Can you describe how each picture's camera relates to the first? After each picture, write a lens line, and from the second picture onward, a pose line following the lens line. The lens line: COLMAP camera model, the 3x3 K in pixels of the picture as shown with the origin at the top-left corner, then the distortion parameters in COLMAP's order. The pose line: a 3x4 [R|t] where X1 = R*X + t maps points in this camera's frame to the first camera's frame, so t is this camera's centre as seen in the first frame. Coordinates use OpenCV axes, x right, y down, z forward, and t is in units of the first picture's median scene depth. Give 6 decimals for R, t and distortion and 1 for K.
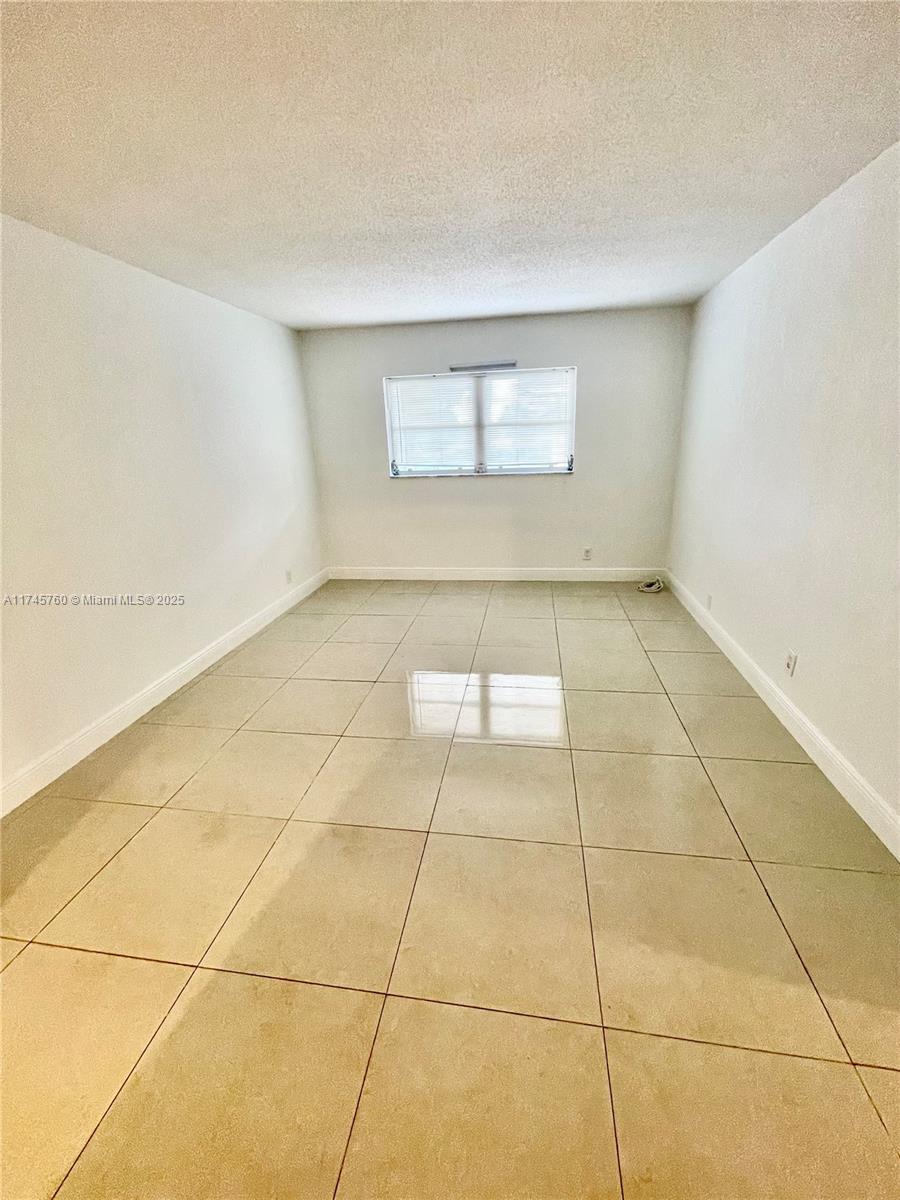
lens RADIAL K [[486.4, 0, 453.5], [0, 486.4, 599.3], [0, 0, 1]] dist [-0.002704, -0.000187]
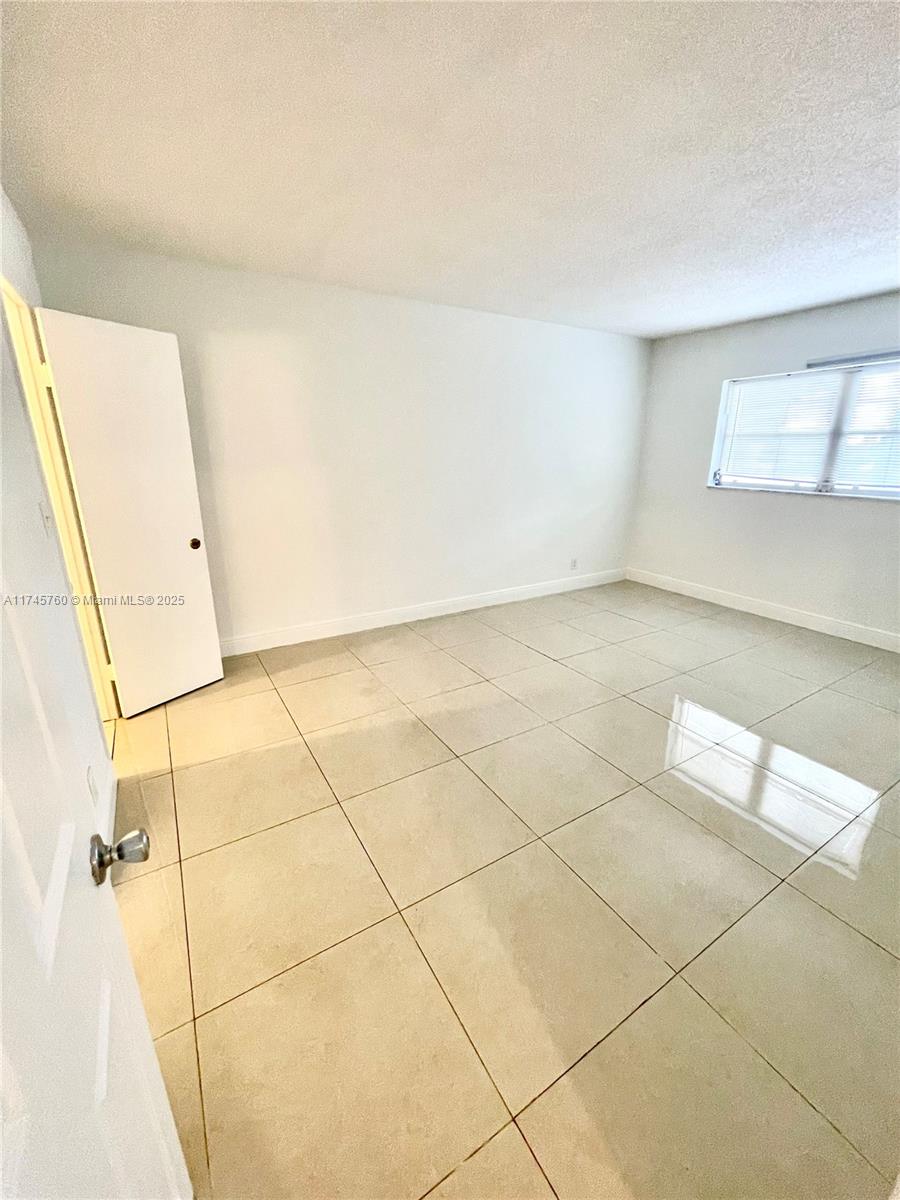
lens RADIAL K [[485.2, 0, 453.7], [0, 485.2, 597.7], [0, 0, 1]] dist [0.000608, 0.000648]
pose [[0.647645, 0.261787, -0.715558, 0.286272], [-0.271396, 0.956788, 0.104403, -0.012769], [0.711969, 0.126583, 0.690707, 0.038153]]
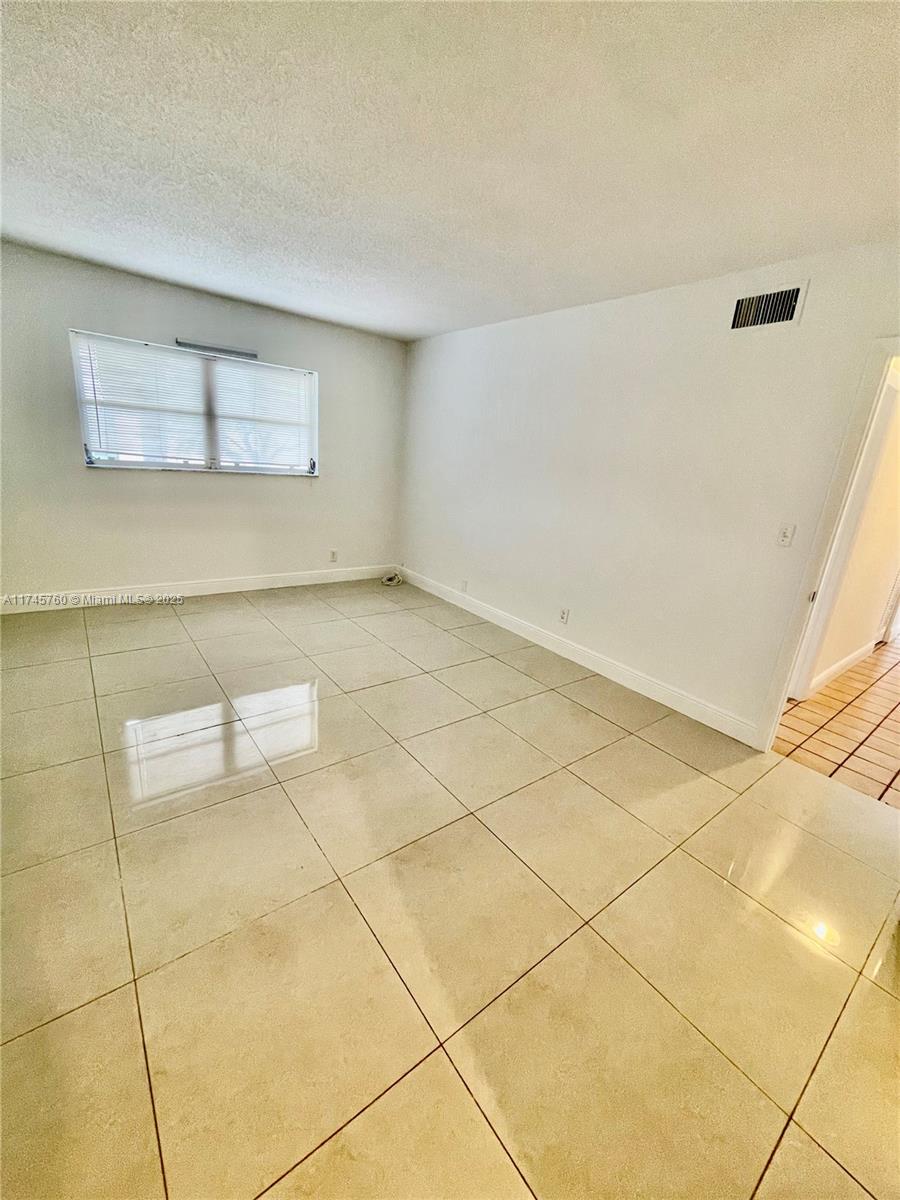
lens RADIAL K [[491.5, 0, 461.1], [0, 491.5, 592.4], [0, 0, 1]] dist [-0.000632, 0.000005]
pose [[0.673099, -0.110920, 0.731187, -0.321015], [0.127332, 0.991306, 0.033163, -0.015764], [-0.728508, 0.070782, 0.681371, 0.099891]]
